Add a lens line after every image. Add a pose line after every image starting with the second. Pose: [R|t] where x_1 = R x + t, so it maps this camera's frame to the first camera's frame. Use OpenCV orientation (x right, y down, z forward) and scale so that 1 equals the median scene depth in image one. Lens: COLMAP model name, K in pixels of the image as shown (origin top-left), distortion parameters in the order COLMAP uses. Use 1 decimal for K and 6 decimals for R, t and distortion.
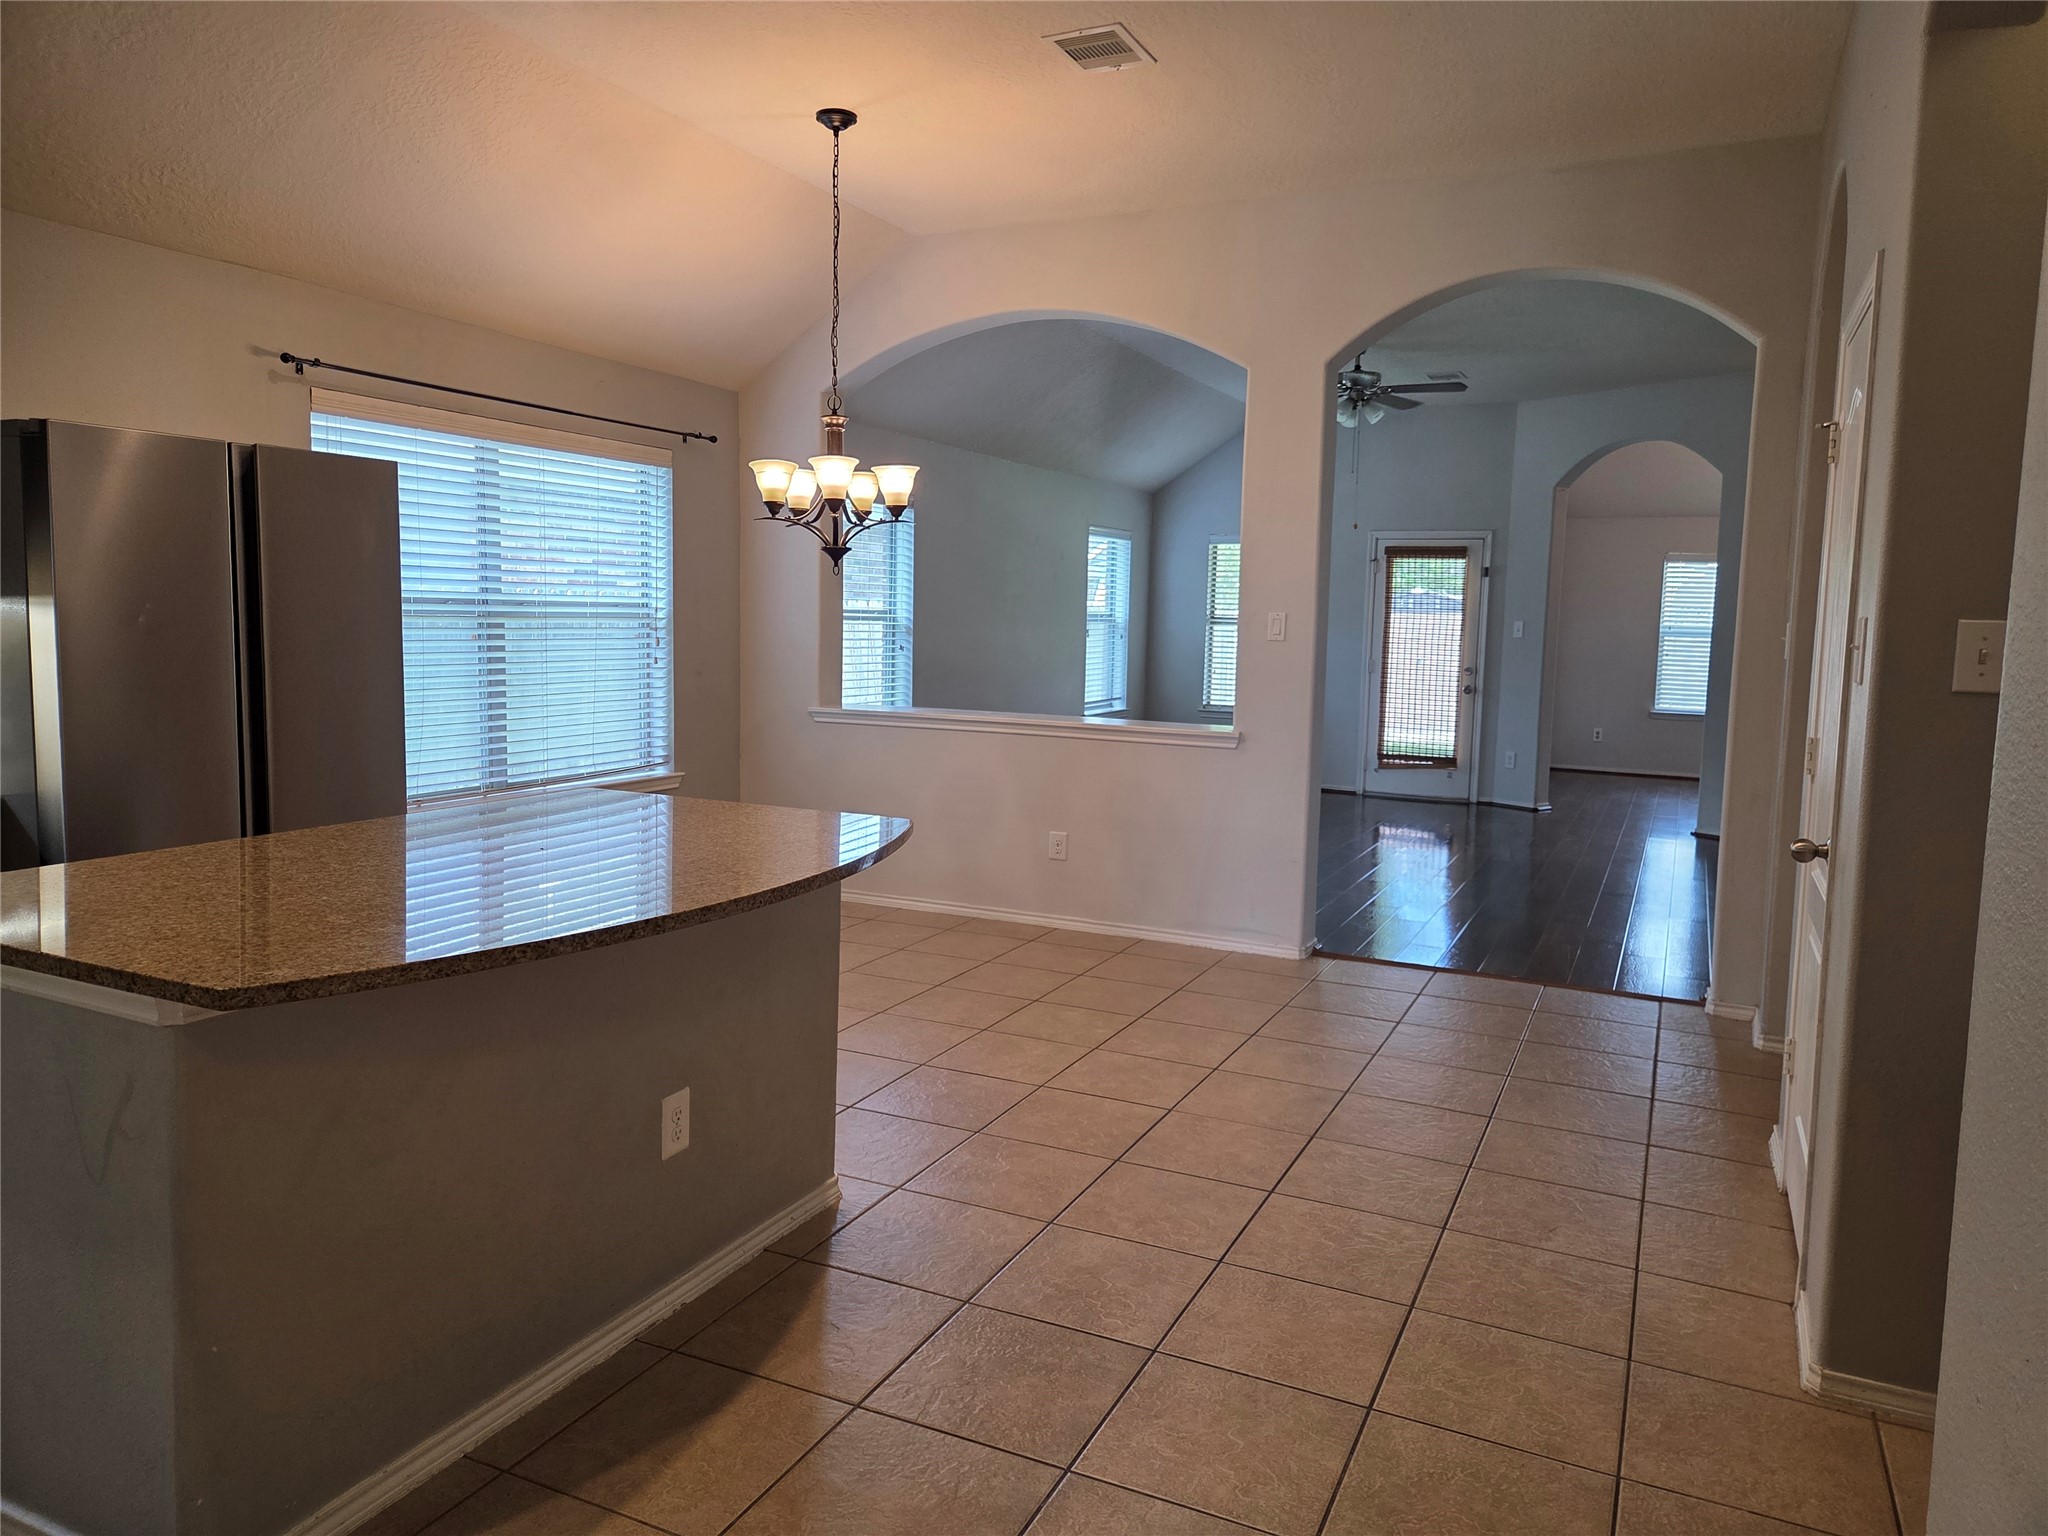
lens RADIAL K [[1371.5, 0, 1047.4], [0, 1371.5, 752.1], [0, 0, 1]] dist [0.084717, -0.071772]
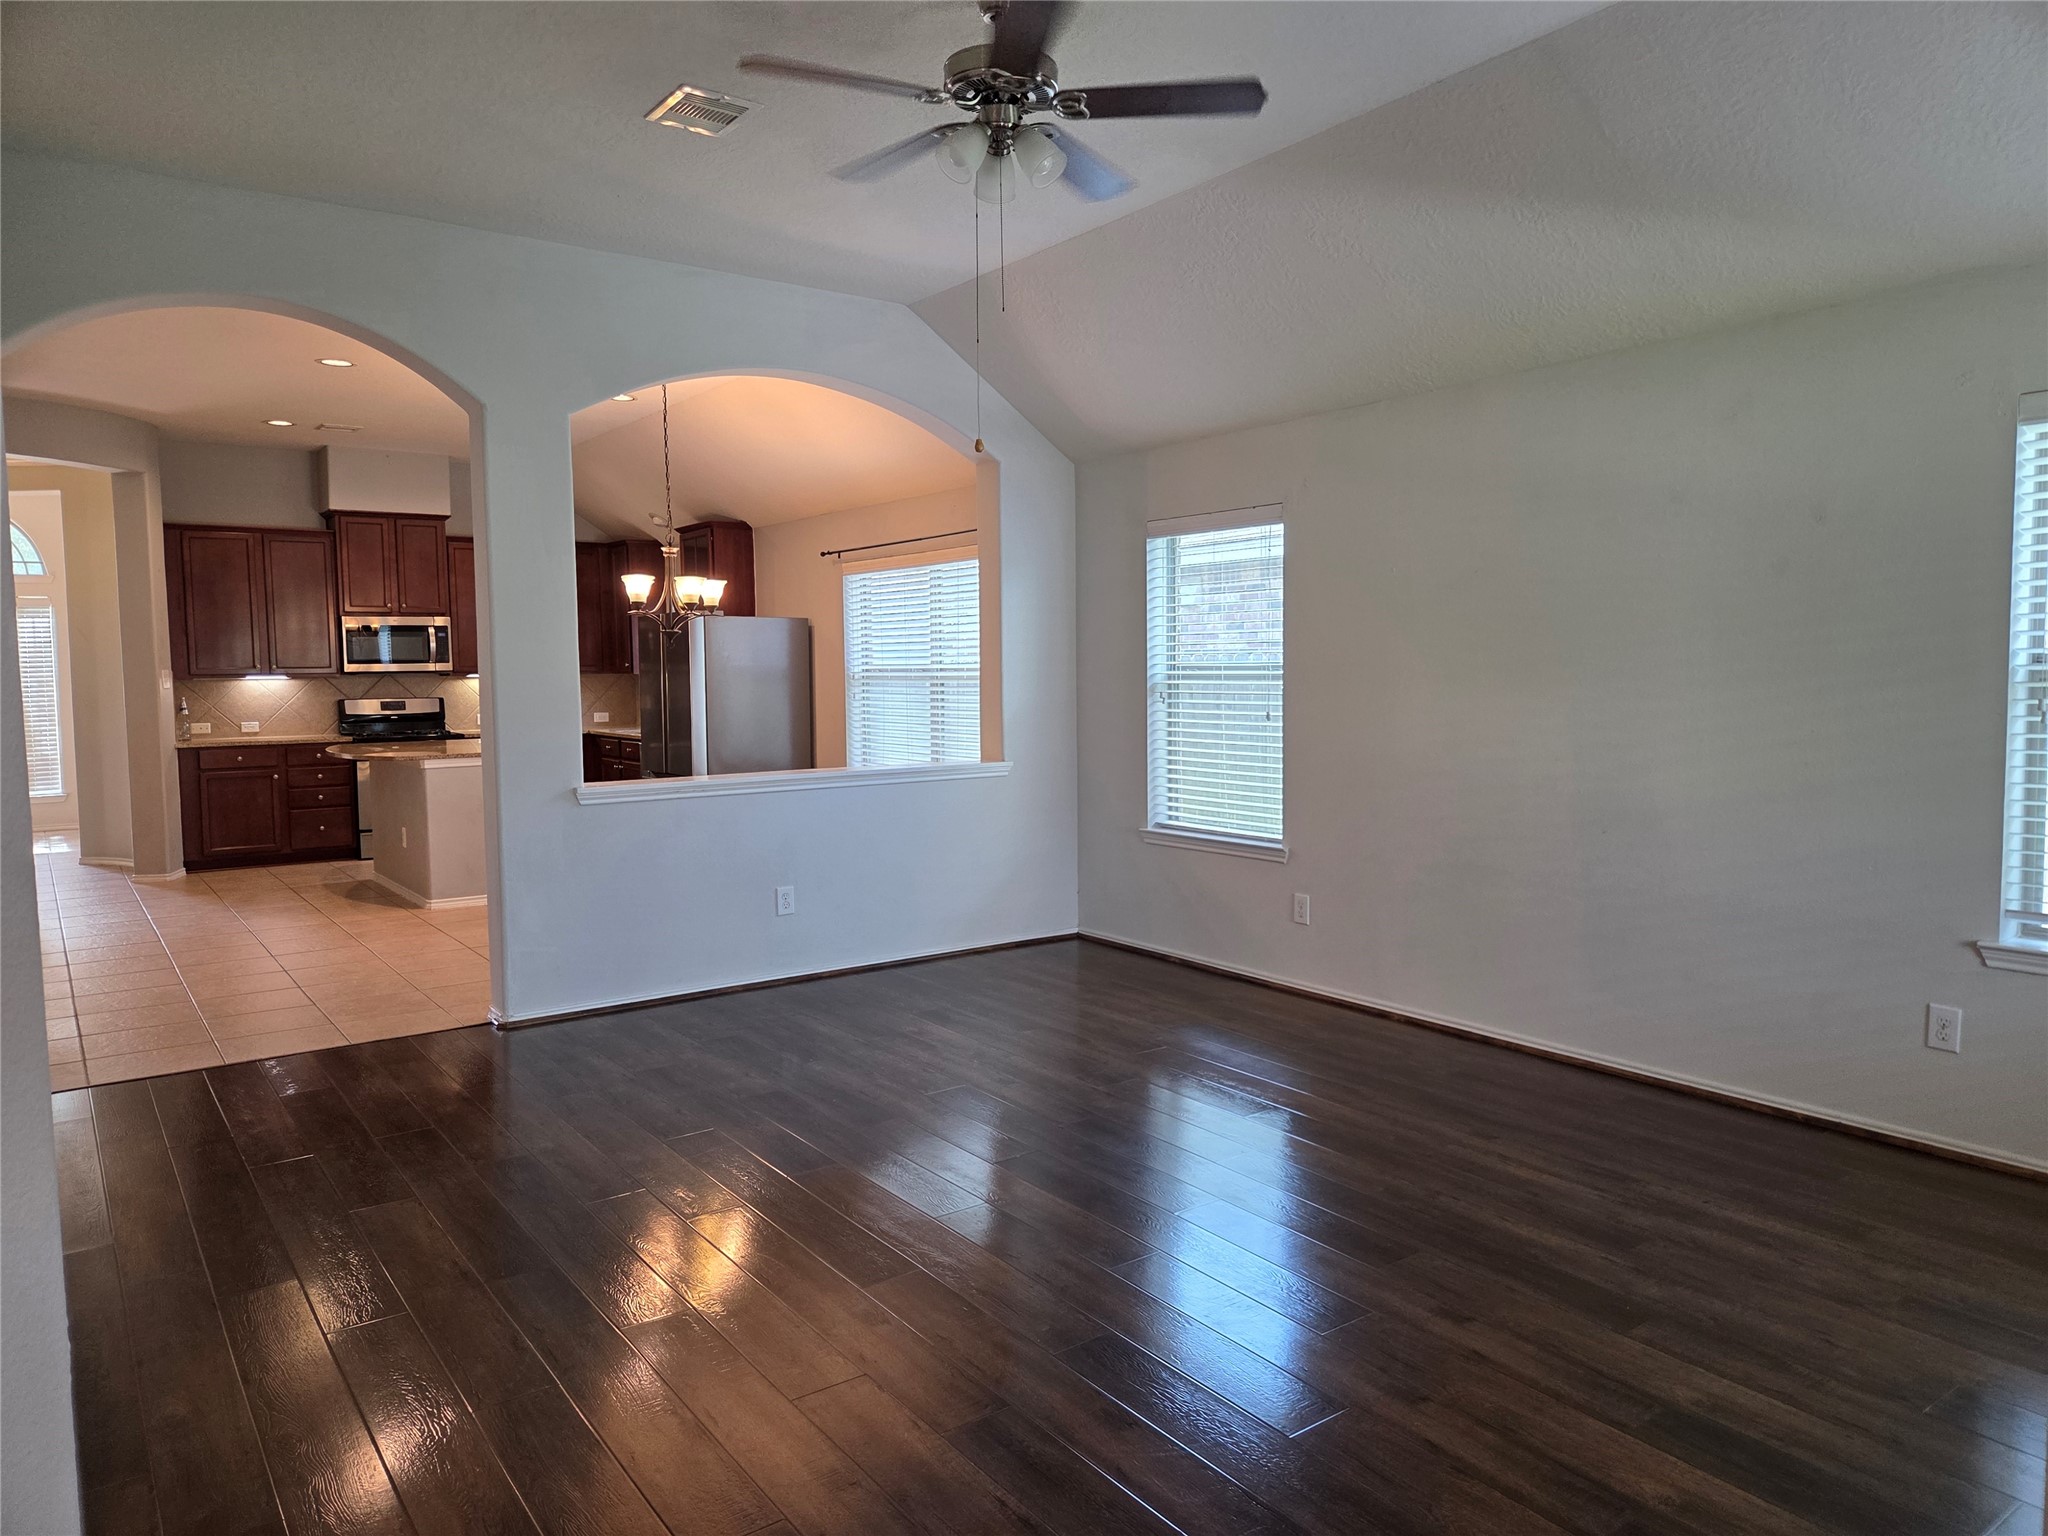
lens RADIAL K [[1280.7, 0, 1024.0], [0, 1280.7, 768.0], [0, 0, 1]] dist [-0.002054, -0.001671]
pose [[-0.455174, 0.049032, -0.889051, 0.893786], [-0.091292, 0.990651, 0.101375, -0.166022], [0.885710, 0.127306, -0.446442, 1.888563]]
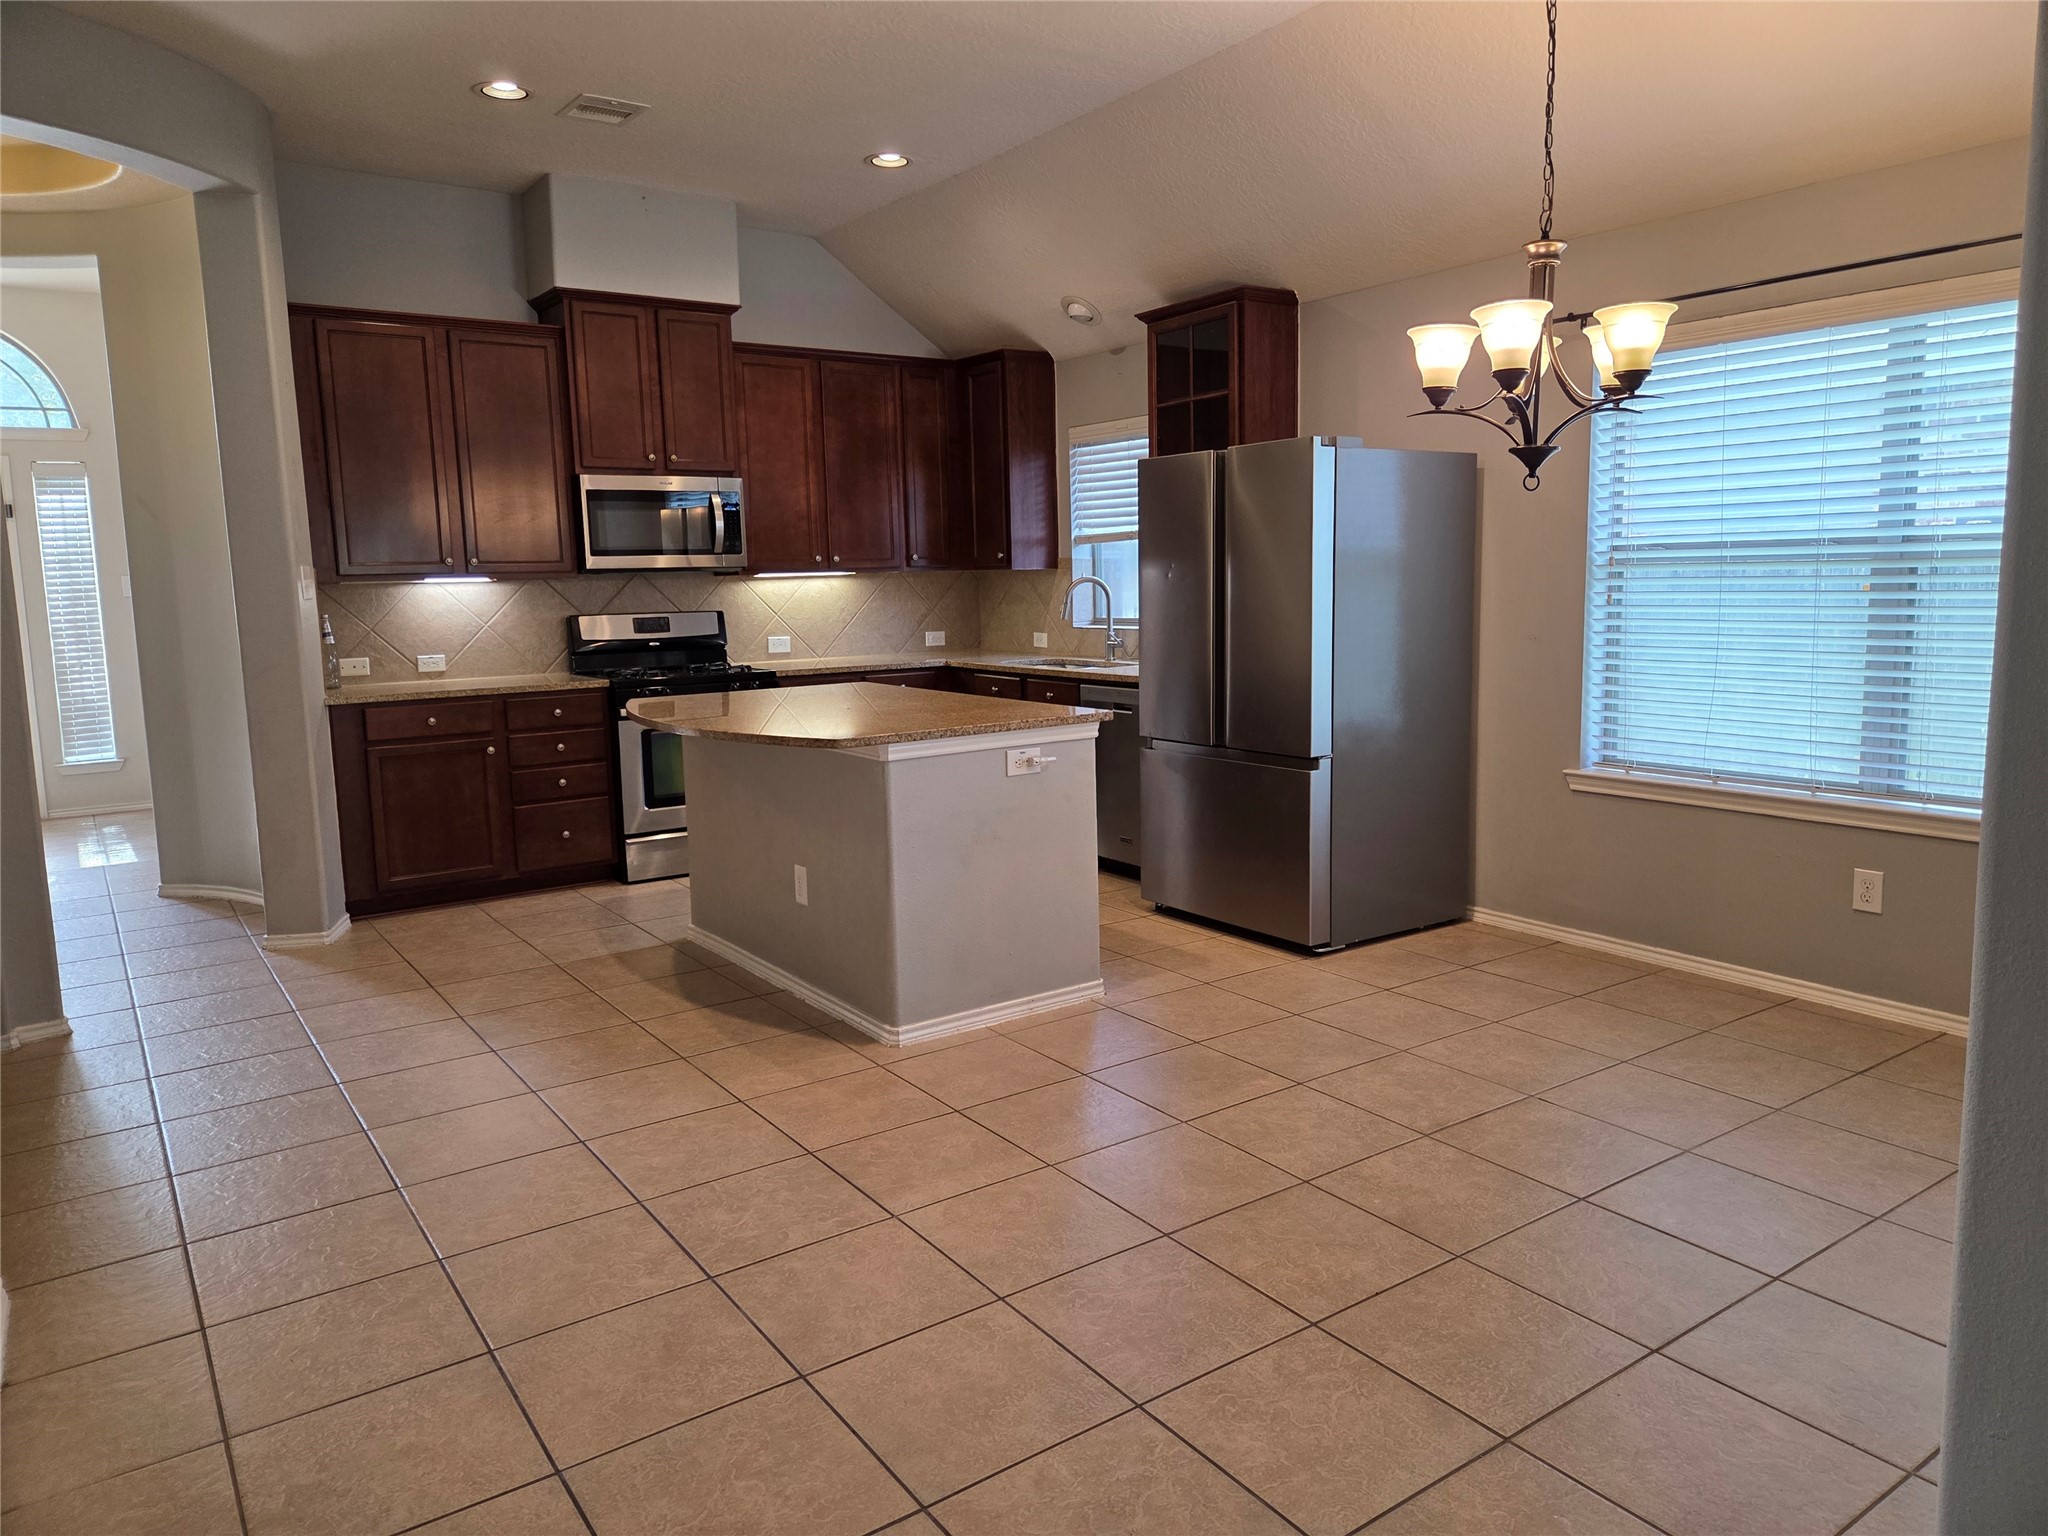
lens RADIAL K [[1371.5, 0, 1047.4], [0, 1371.5, 752.1], [0, 0, 1]] dist [0.084717, -0.071772]
pose [[-0.497162, 0.100847, -0.861777, 0.548824], [-0.075980, 0.984347, 0.159023, -0.094048], [0.864325, 0.144538, -0.481717, 1.141923]]
